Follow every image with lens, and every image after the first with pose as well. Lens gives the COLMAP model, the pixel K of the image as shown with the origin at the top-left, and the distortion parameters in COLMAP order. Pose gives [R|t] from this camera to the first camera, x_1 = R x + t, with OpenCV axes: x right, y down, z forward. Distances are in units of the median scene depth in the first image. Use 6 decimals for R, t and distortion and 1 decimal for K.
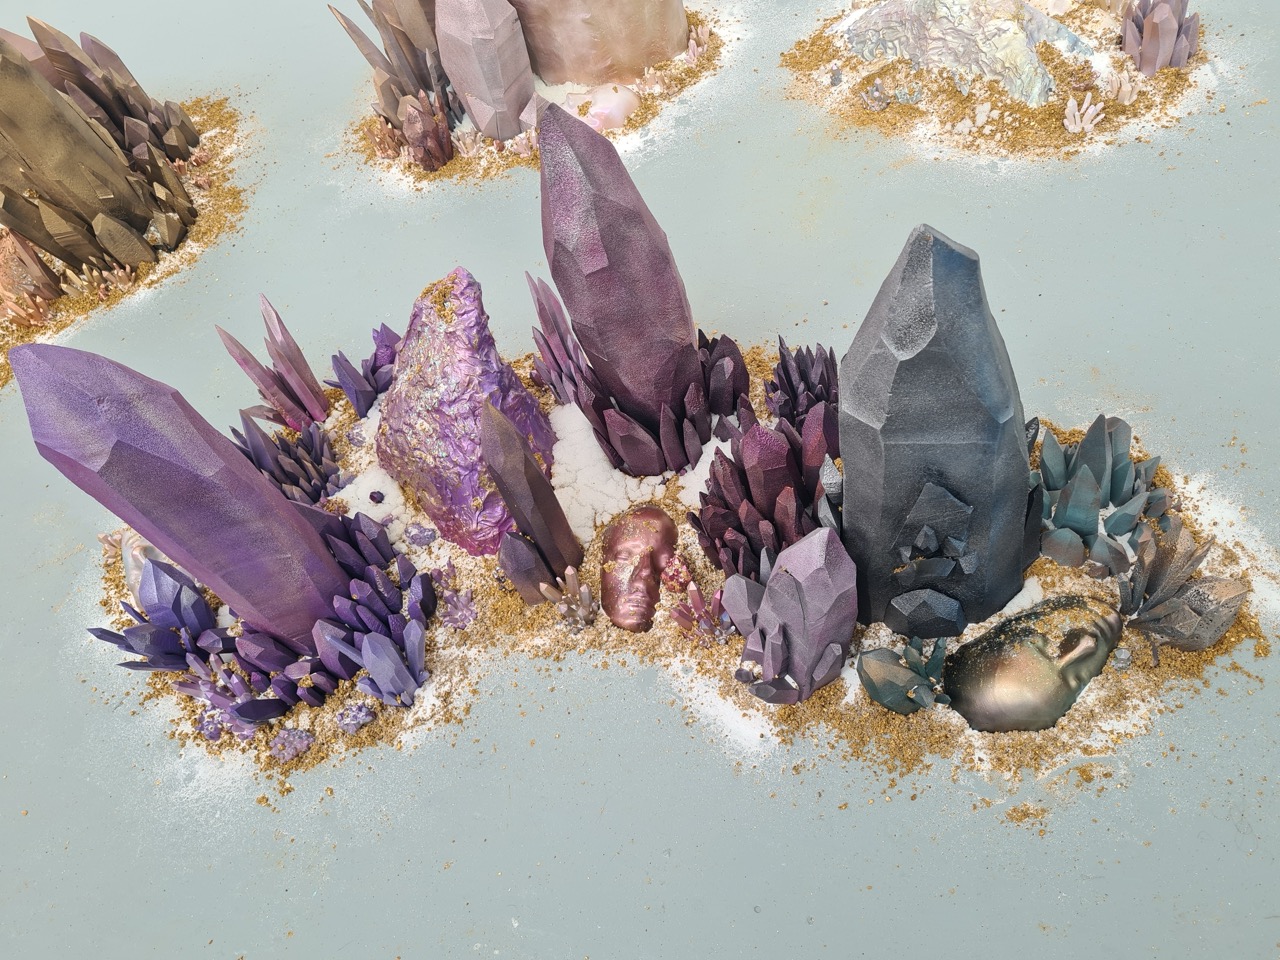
lens RADIAL K [[945.2, 0, 631.9], [0, 945.2, 480.8], [0, 0, 1]] dist [0.050709, -0.033739]
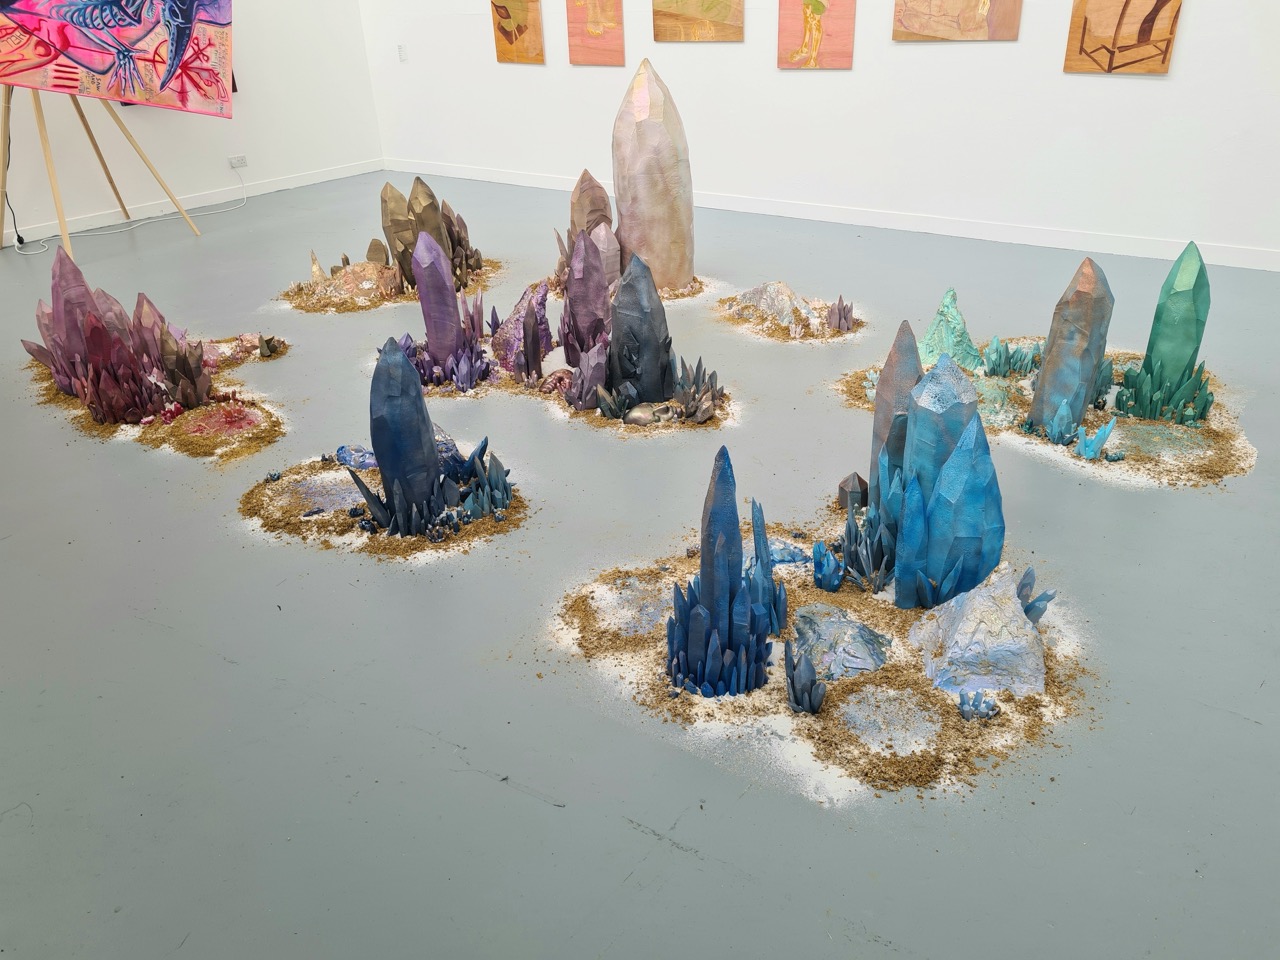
lens RADIAL K [[945.2, 0, 631.9], [0, 945.2, 480.8], [0, 0, 1]] dist [0.050709, -0.033739]
pose [[0.915925, 0.341672, -0.210575, 0.950345], [-0.395355, 0.858428, -0.326797, 1.232466], [0.069106, 0.382574, 0.921337, -1.548357]]
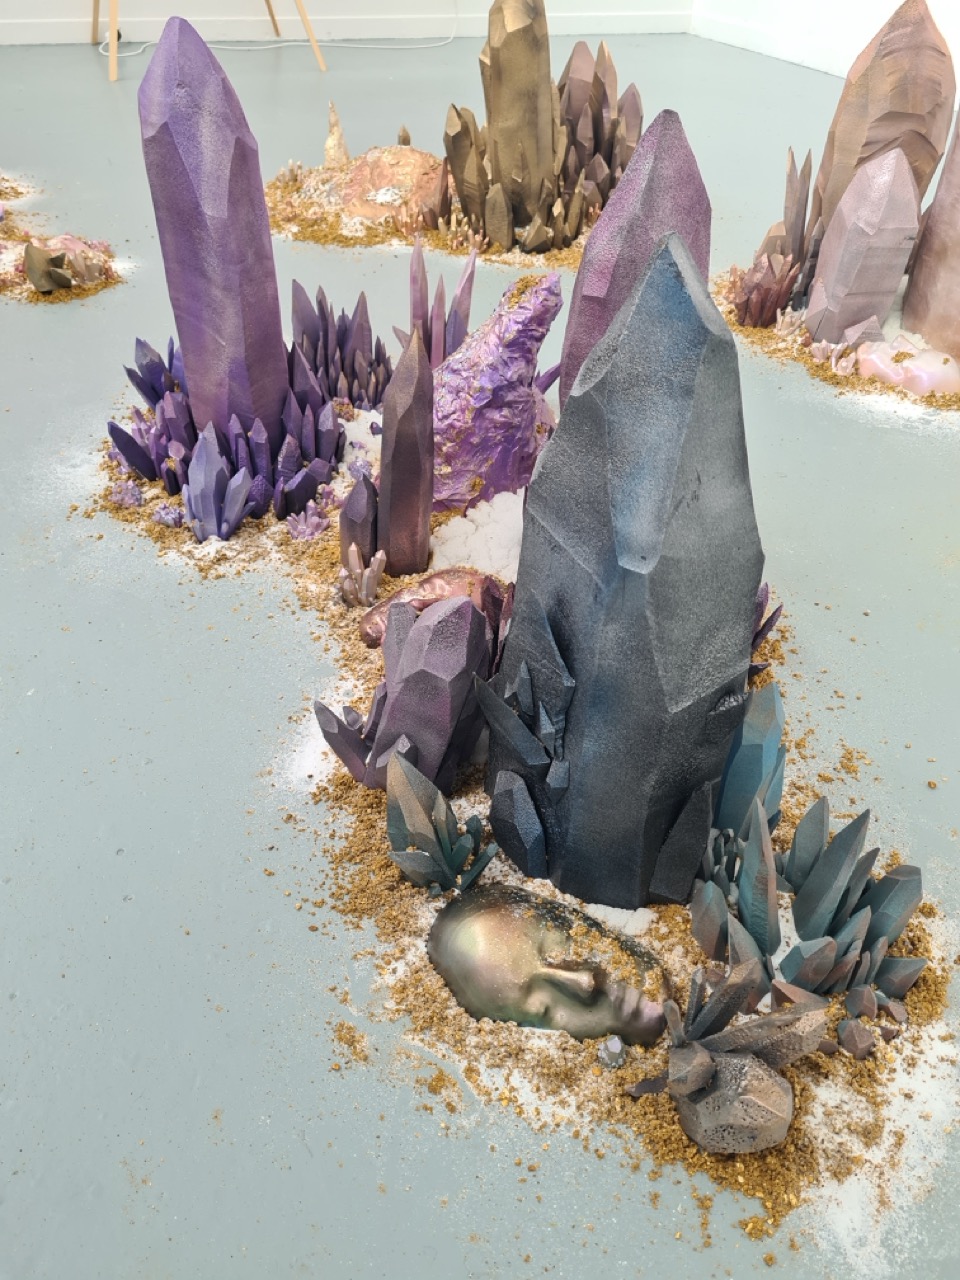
lens RADIAL K [[945.2, 0, 498.8], [0, 945.2, 648.2], [0, 0, 1]] dist [0.050709, -0.033739]
pose [[0.580859, 0.691334, -0.429722, 0.479643], [-0.738198, 0.669846, 0.079814, -0.004843], [0.343025, 0.270859, 0.899427, 0.227317]]
